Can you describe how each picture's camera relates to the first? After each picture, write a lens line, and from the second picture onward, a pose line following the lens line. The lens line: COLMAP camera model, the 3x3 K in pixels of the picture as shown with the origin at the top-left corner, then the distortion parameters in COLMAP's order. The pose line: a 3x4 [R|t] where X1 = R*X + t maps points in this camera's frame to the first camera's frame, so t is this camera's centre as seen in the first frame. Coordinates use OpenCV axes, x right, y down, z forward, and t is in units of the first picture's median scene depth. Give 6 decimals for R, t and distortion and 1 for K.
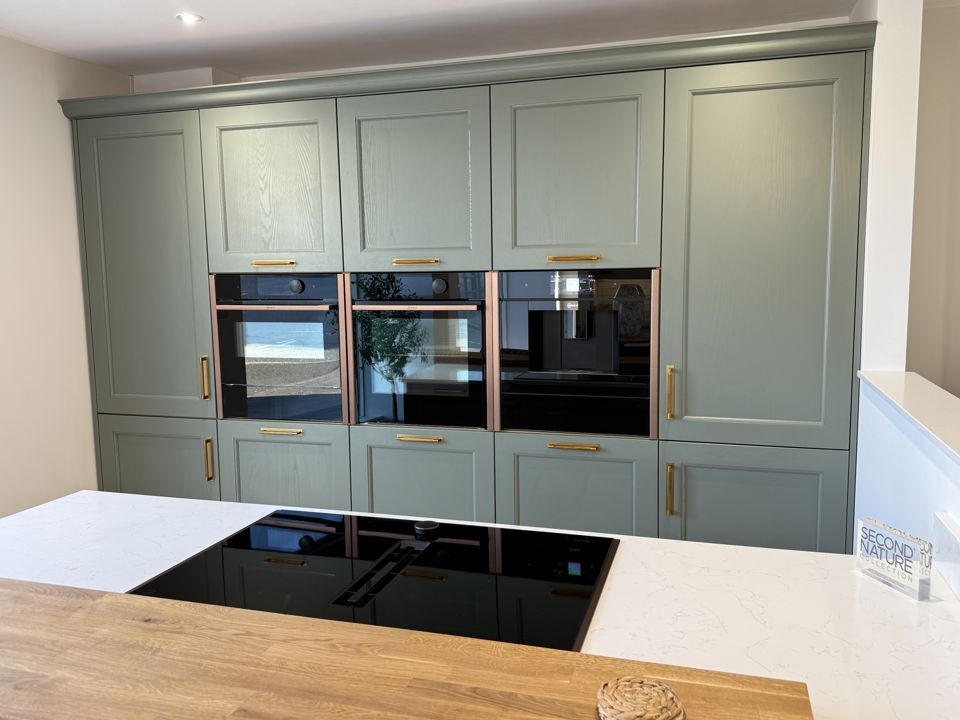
lens RADIAL K [[772.5, 0, 480.0], [0, 772.5, 360.0], [0, 0, 1]] dist [0.127322, -0.209331]
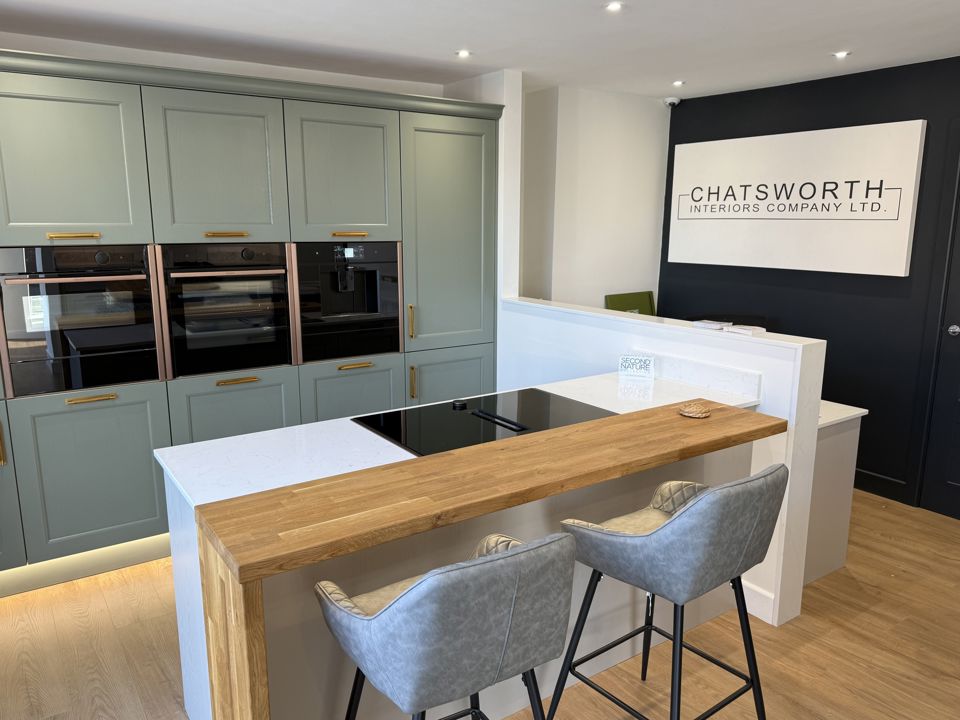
lens RADIAL K [[706.4, 0, 480.0], [0, 706.4, 360.0], [0, 0, 1]] dist [0.048139, -0.073557]
pose [[0.626686, -0.137180, 0.767103, -0.690046], [0.076278, 0.990455, 0.114806, -0.030294], [-0.775530, -0.013435, 0.631168, -0.005040]]
